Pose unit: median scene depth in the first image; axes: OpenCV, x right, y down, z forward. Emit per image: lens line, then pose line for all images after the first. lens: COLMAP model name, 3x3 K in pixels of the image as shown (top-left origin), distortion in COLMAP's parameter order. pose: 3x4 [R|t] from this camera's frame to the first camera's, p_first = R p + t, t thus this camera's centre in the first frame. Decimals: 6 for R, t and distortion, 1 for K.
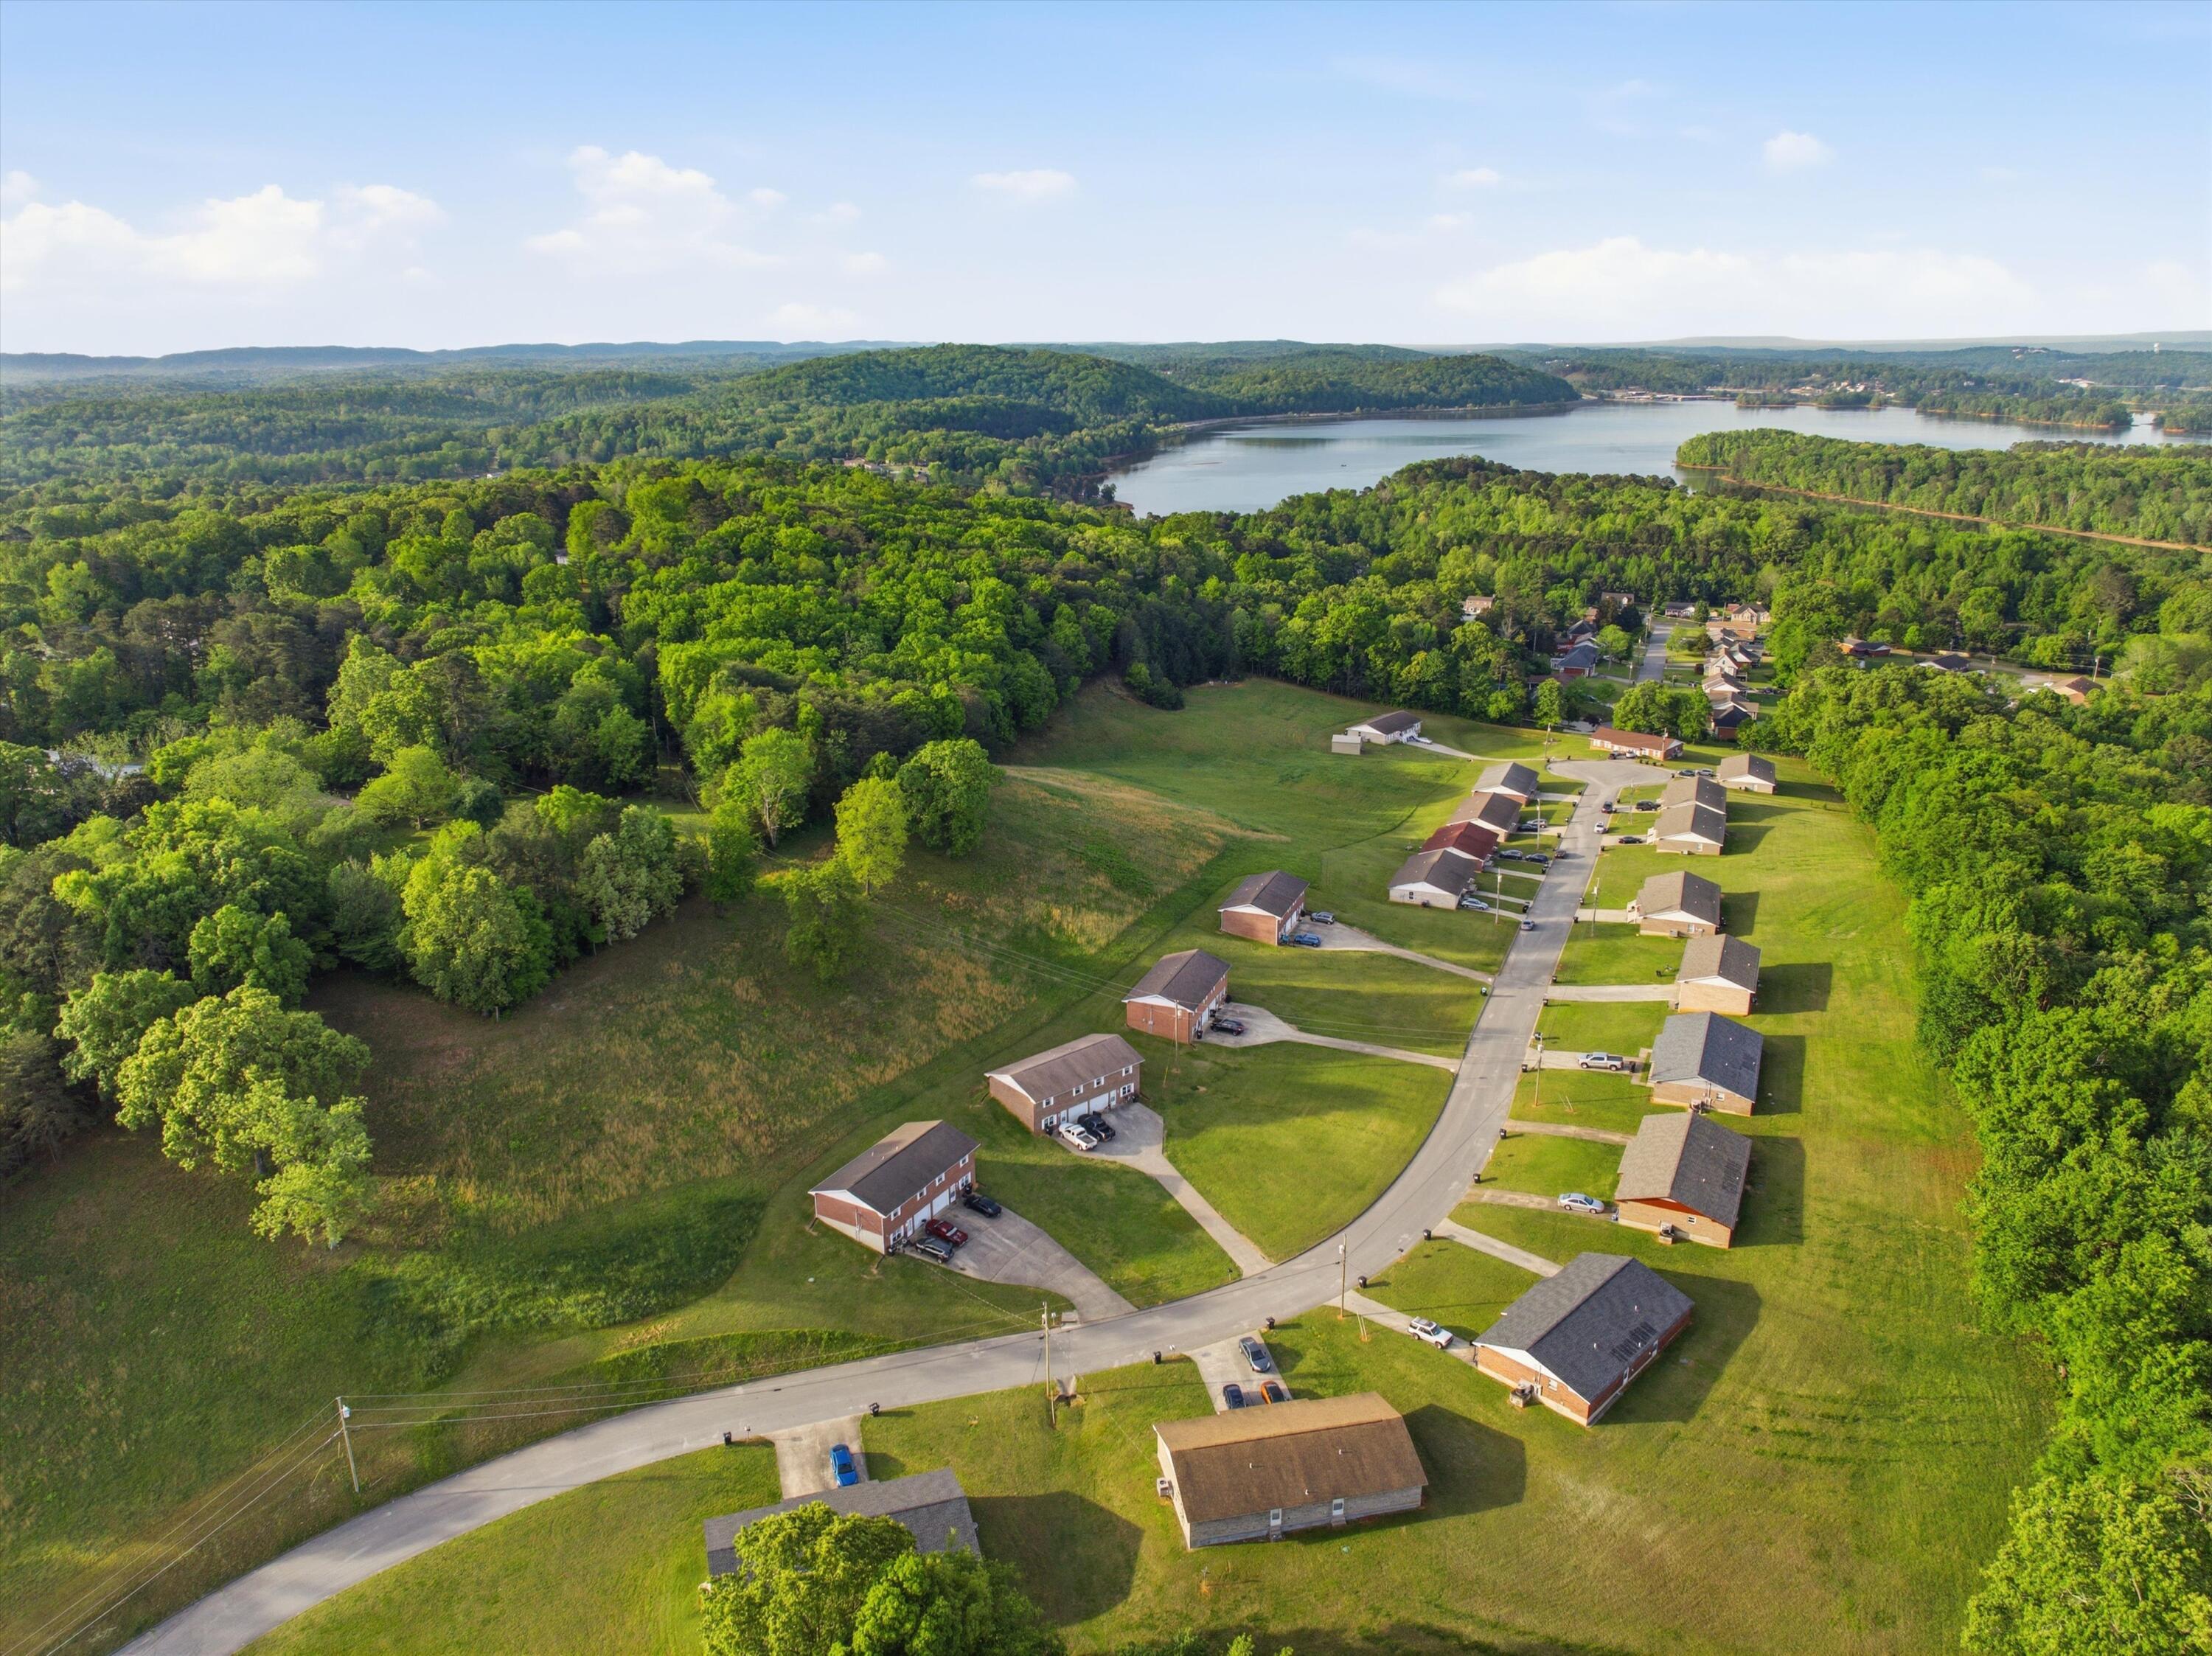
lens RADIAL K [[1551.5, 0, 1114.8], [0, 1551.5, 817.8], [0, 0, 1]] dist [-0.033391, -0.005009]
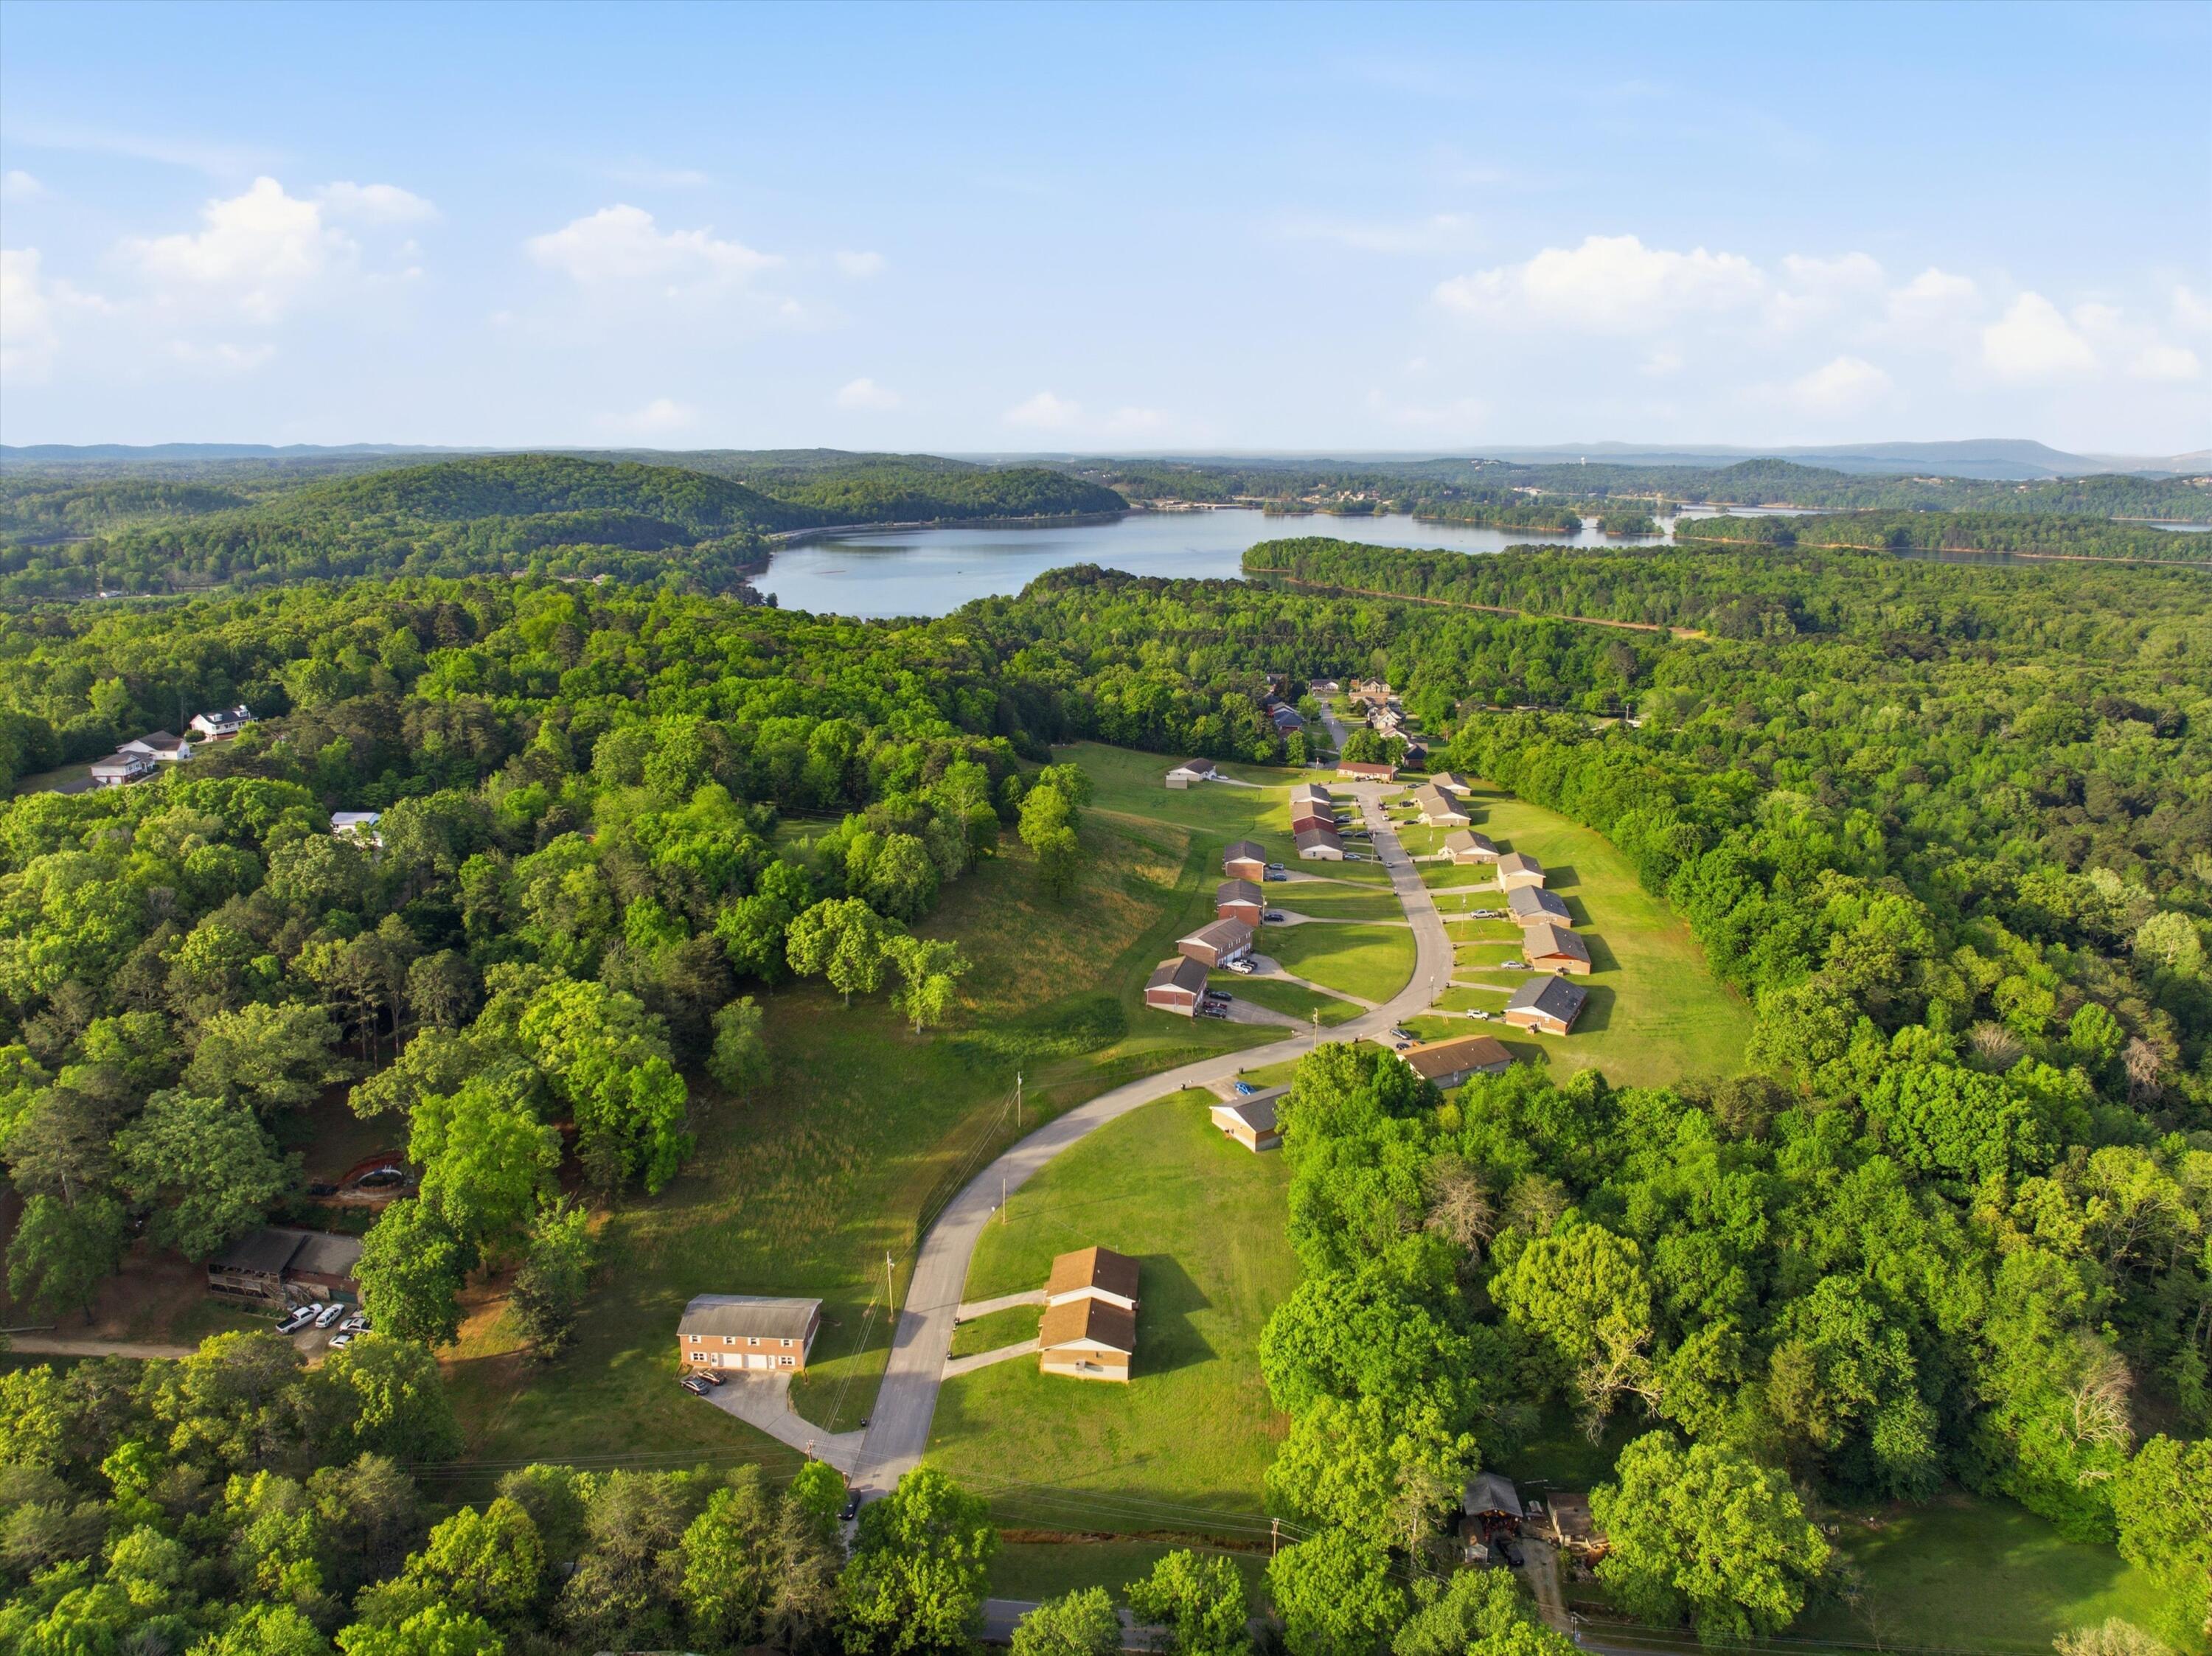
lens RADIAL K [[1551.5, 0, 1114.8], [0, 1551.5, 817.8], [0, 0, 1]] dist [-0.033391, -0.005009]
pose [[0.956526, -0.054979, 0.286419, -0.276166], [0.073255, 0.995878, -0.053482, 0.050061], [-0.282298, 0.072139, 0.956611, -0.280123]]
